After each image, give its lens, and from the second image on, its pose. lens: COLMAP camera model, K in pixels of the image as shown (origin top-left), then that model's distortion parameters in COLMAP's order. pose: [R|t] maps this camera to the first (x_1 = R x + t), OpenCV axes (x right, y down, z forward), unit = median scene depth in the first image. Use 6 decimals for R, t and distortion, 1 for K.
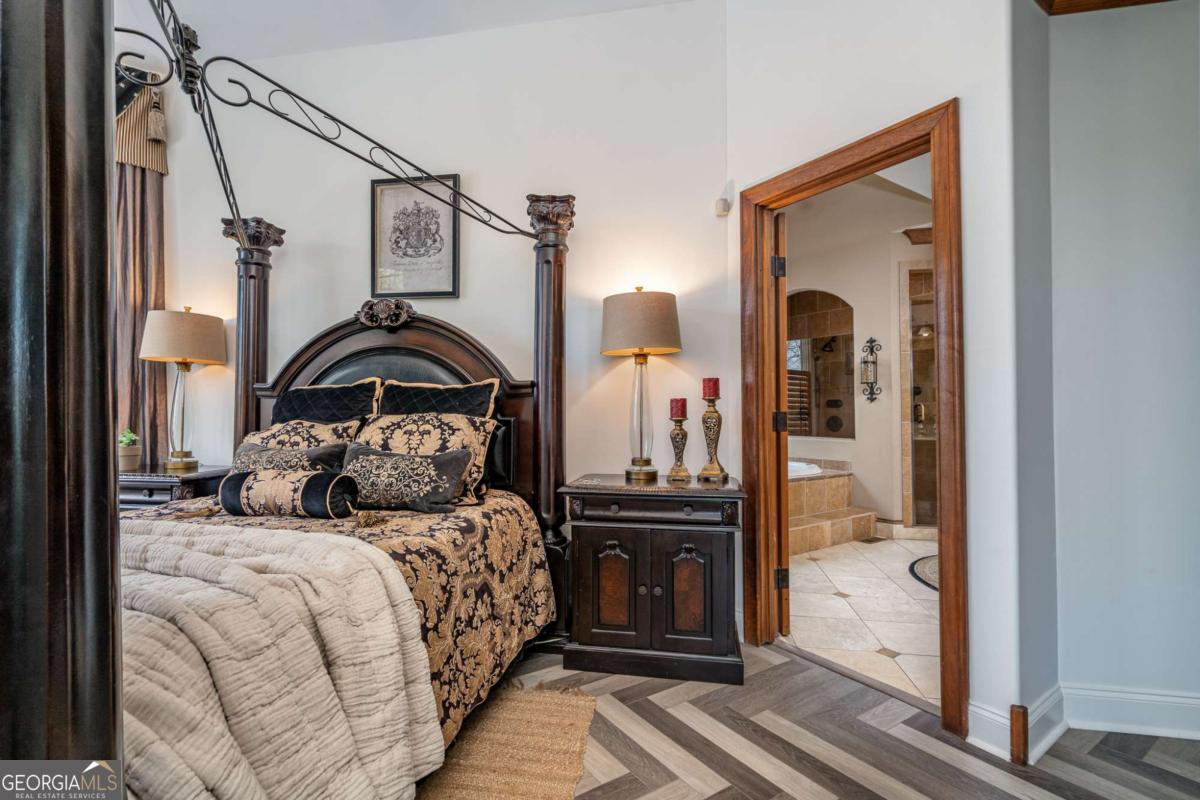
lens RADIAL K [[547.3, 0, 598.8], [0, 547.3, 405.6], [0, 0, 1]] dist [-0.001602, 0.000102]
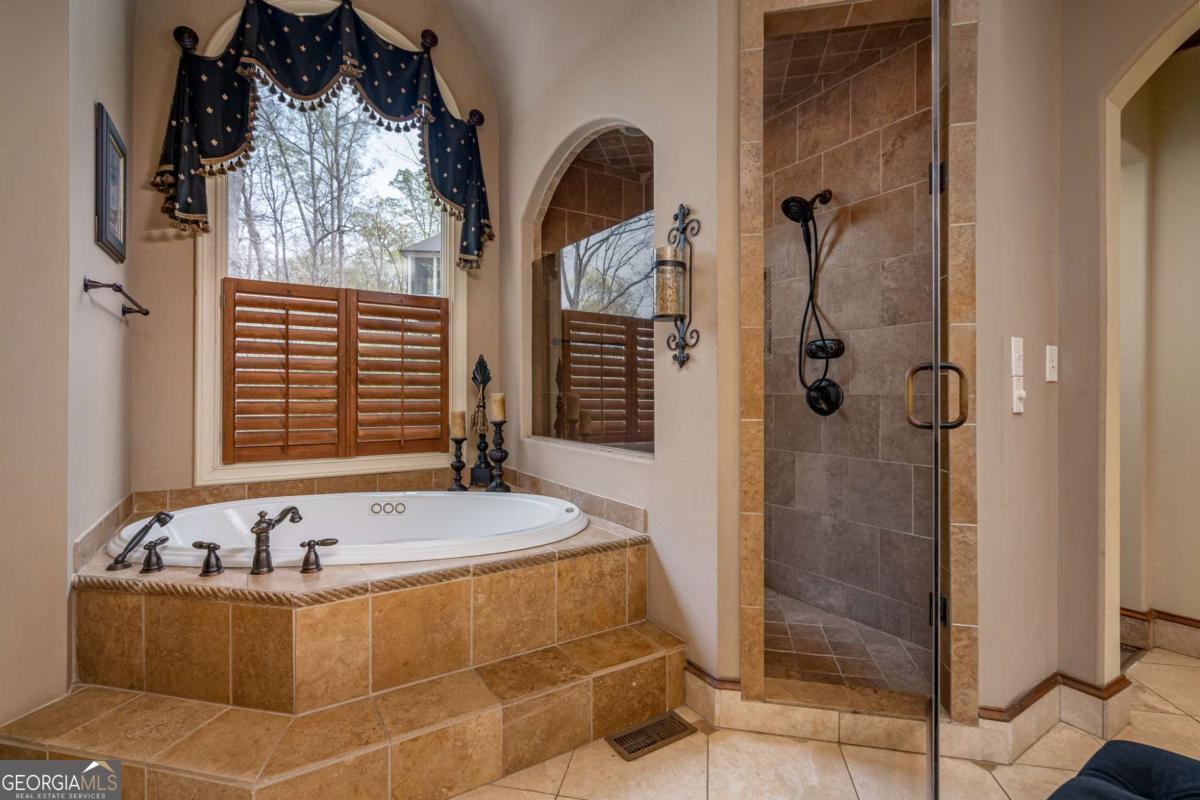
lens RADIAL K [[547.3, 0, 598.8], [0, 547.3, 405.6], [0, 0, 1]] dist [-0.001602, 0.000102]
pose [[0.999669, -0.000271, -0.025731, 0.458177], [0.000727, 0.999843, 0.017718, 0.014850], [0.025723, -0.017731, 0.999512, 0.611748]]
